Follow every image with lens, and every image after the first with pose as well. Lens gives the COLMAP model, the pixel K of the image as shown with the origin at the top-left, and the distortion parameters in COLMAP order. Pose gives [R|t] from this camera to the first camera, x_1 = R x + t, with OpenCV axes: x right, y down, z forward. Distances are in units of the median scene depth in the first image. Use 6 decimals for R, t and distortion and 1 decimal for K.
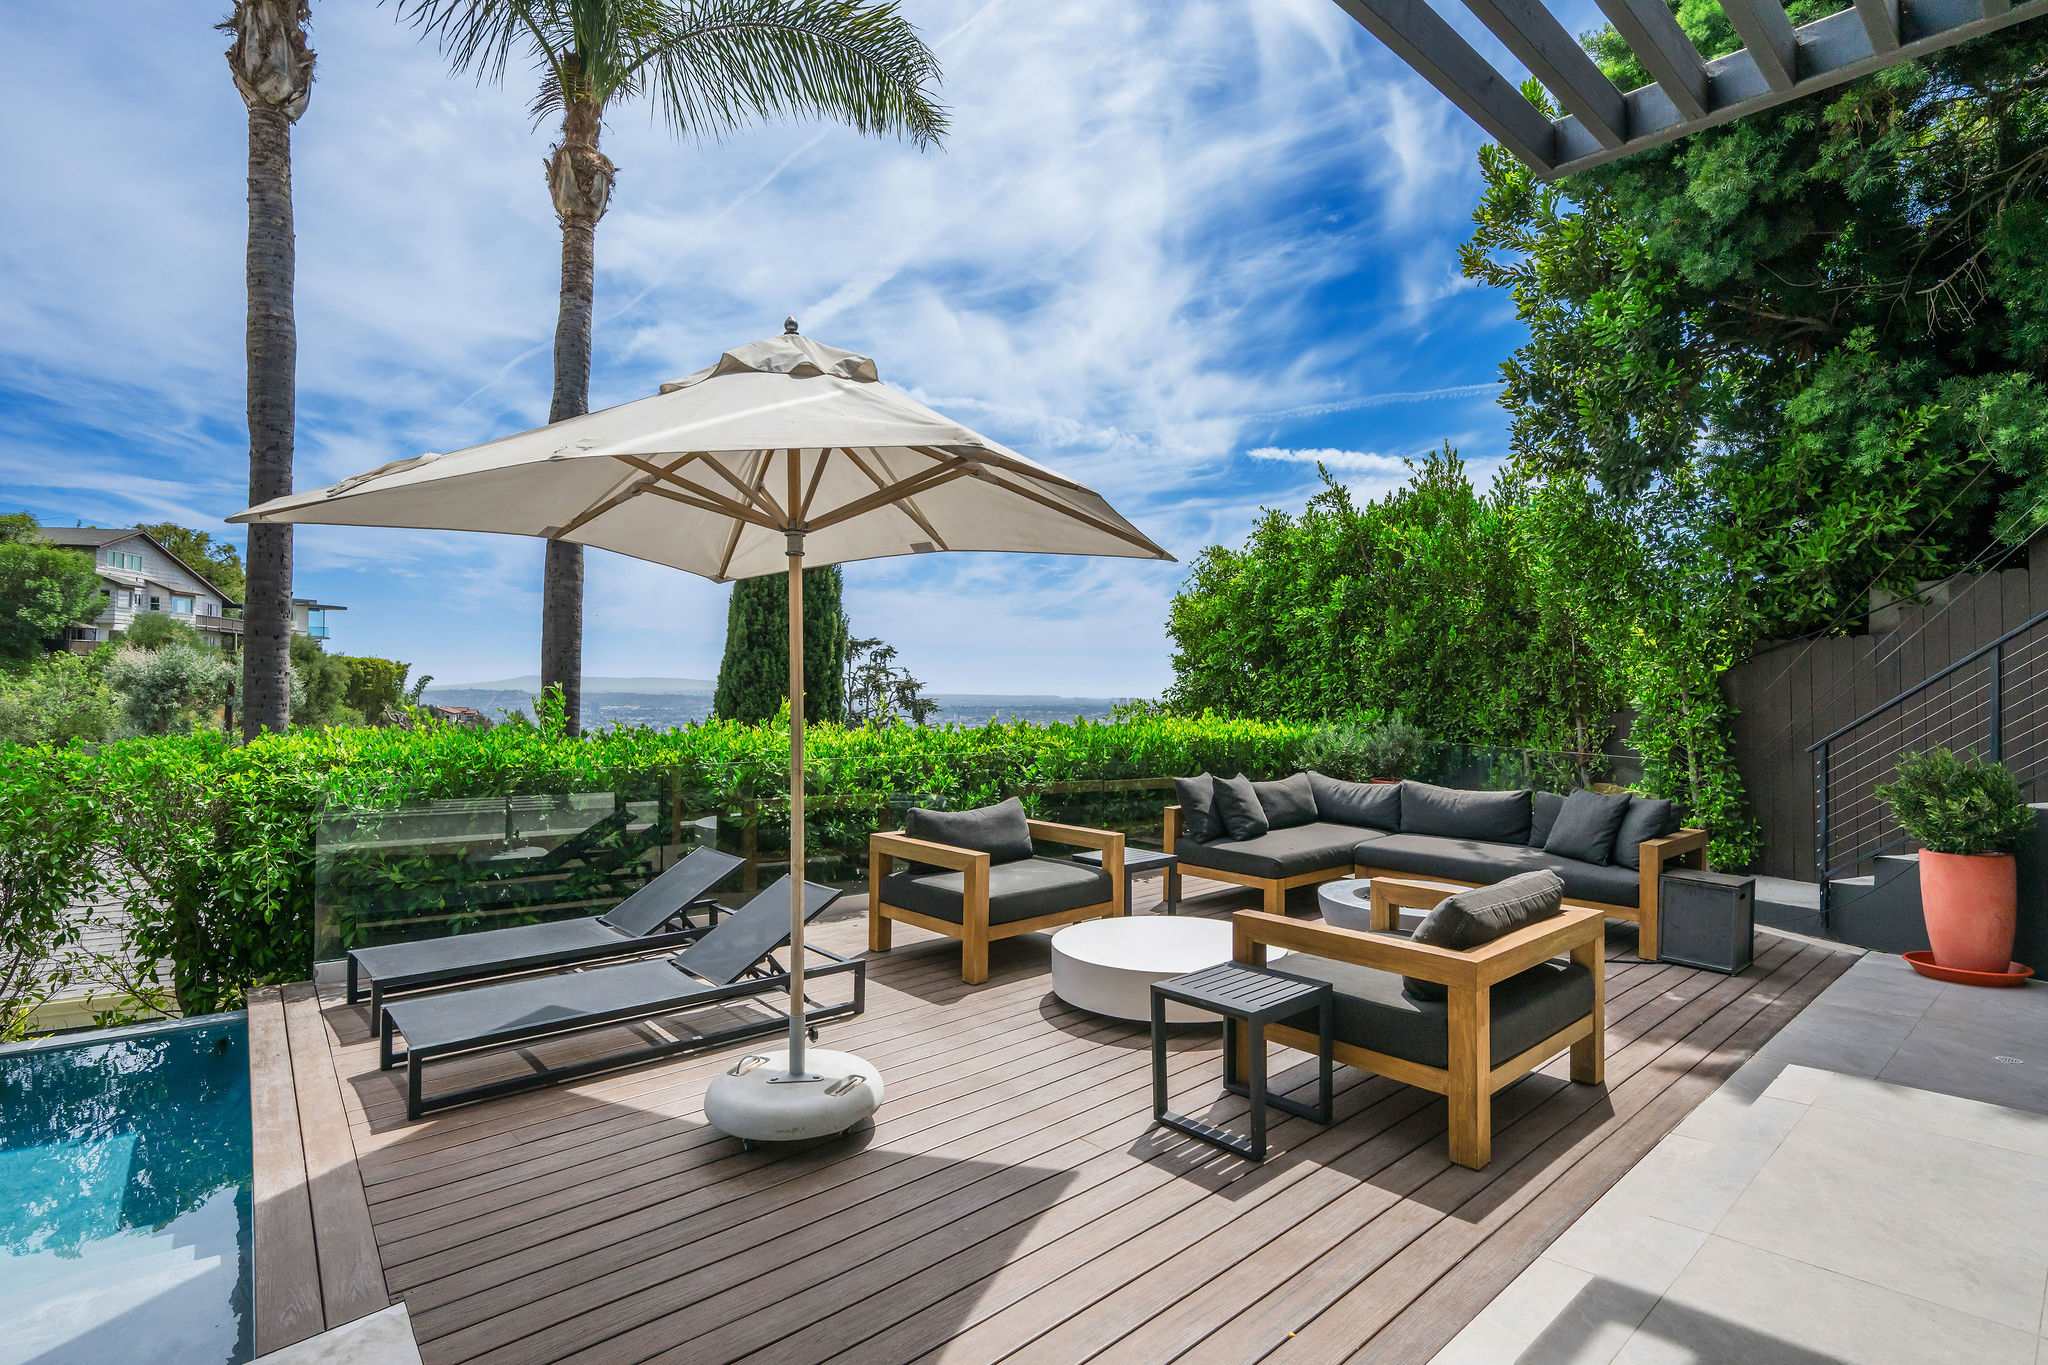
lens RADIAL K [[1024.4, 0, 1024.0], [0, 1024.4, 682.5], [0, 0, 1]] dist [0.001172, 0.000712]
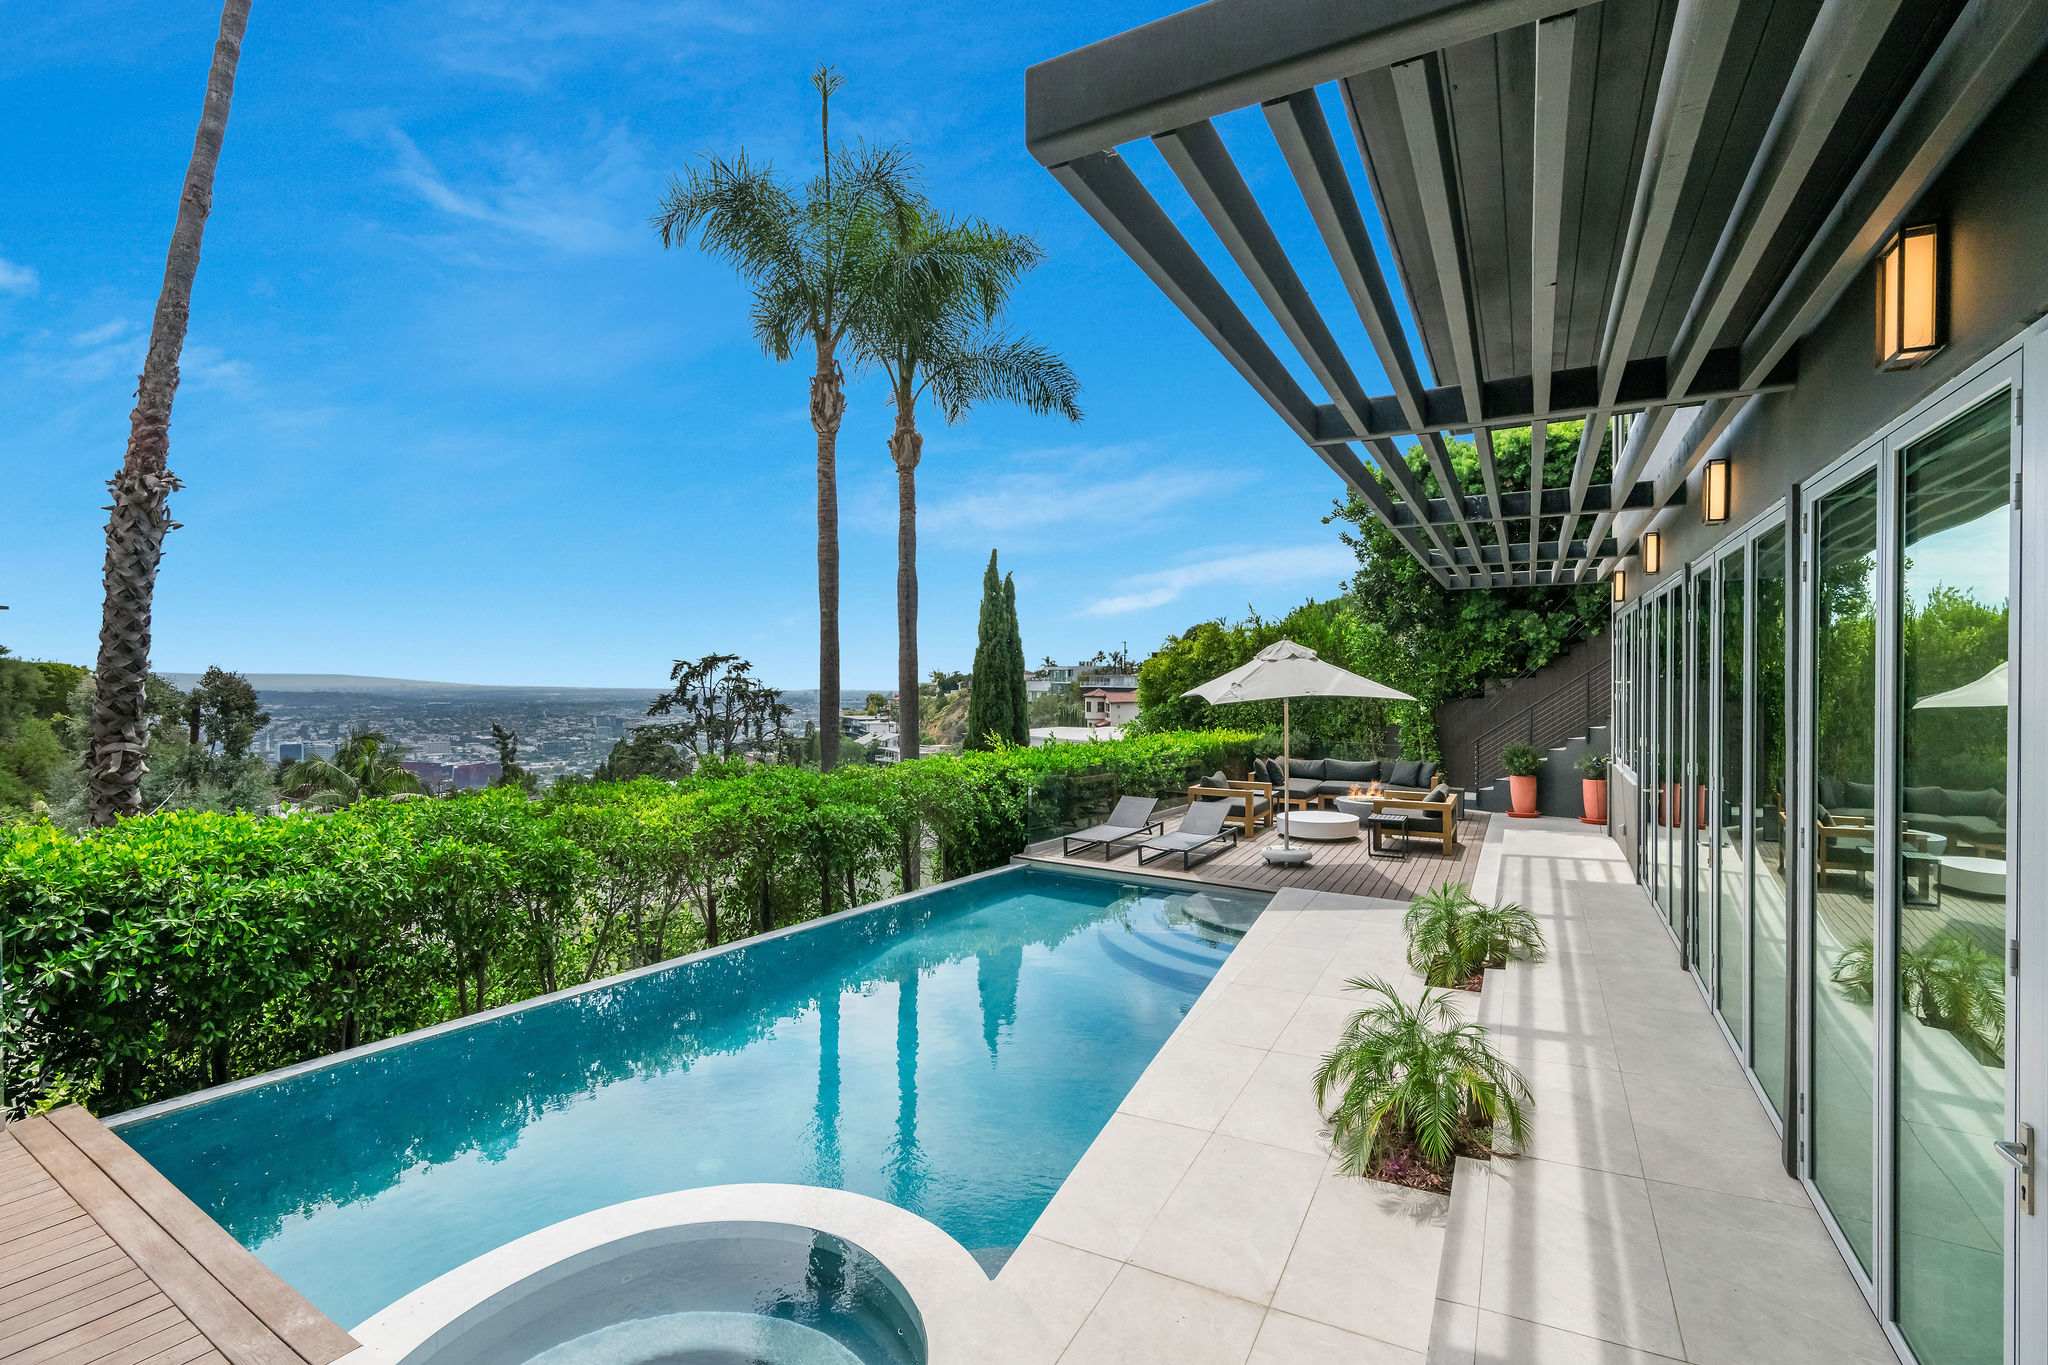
lens RADIAL K [[941.3, 0, 1024.0], [0, 941.3, 682.5], [0, 0, 1]] dist [0.018156, -0.000325]
pose [[0.945227, -0.008230, 0.326310, -0.876317], [0.005168, 0.999934, 0.010251, -0.092761], [-0.326373, -0.008003, 0.945207, -0.732007]]
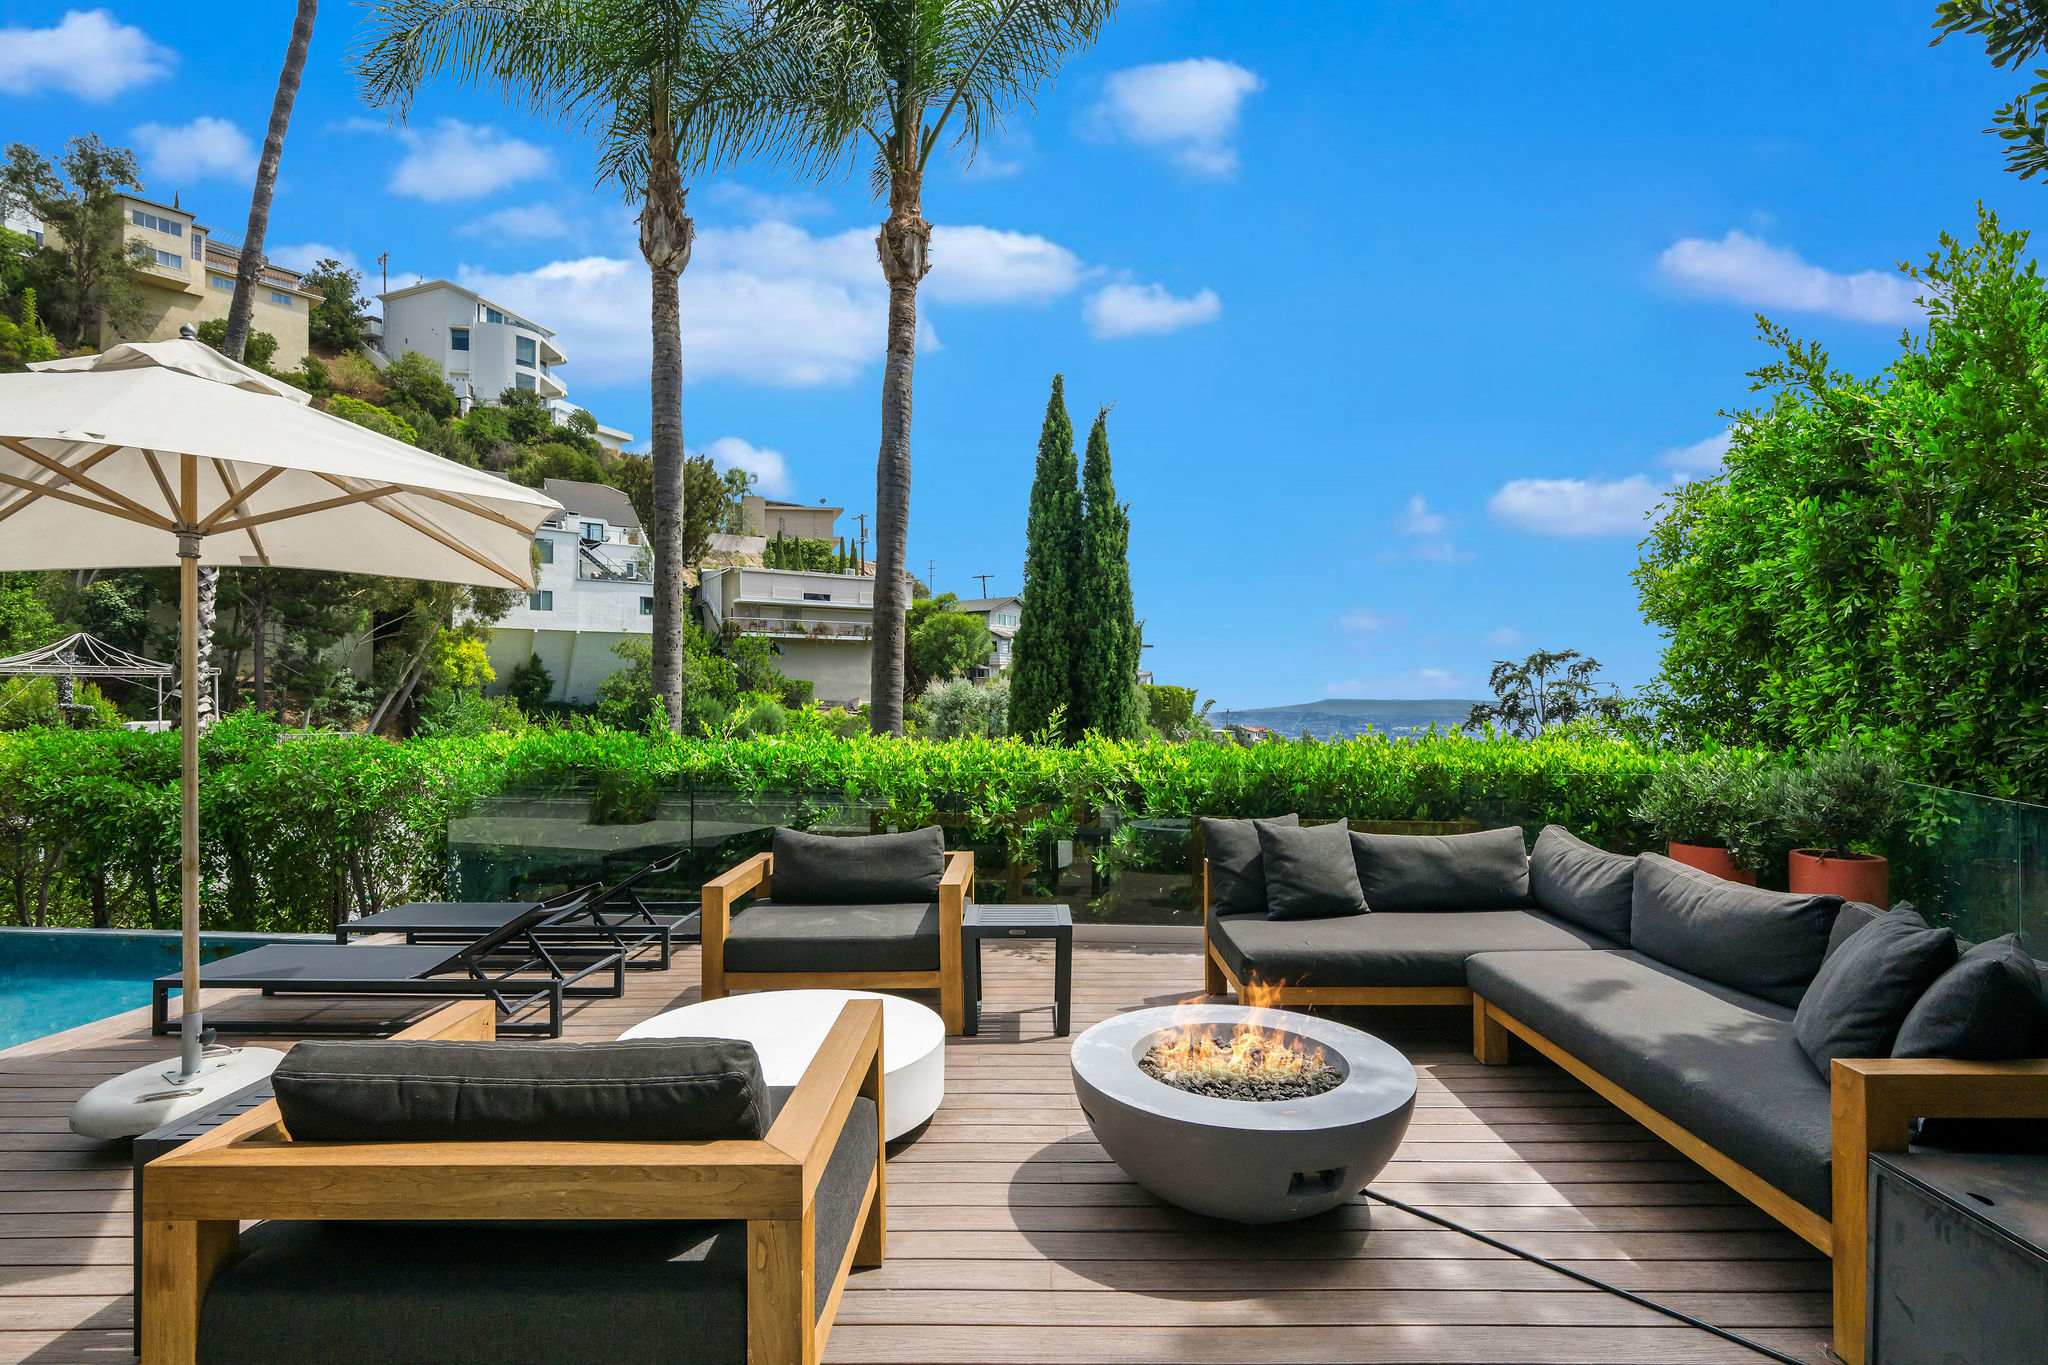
lens RADIAL K [[985.2, 0, 1024.0], [0, 985.2, 682.5], [0, 0, 1]] dist [0.014813, 0.000179]
pose [[0.734564, -0.023114, -0.678145, 0.391805], [0.007743, 0.999640, -0.025685, 0.012442], [0.678495, 0.013616, 0.734479, 0.312638]]
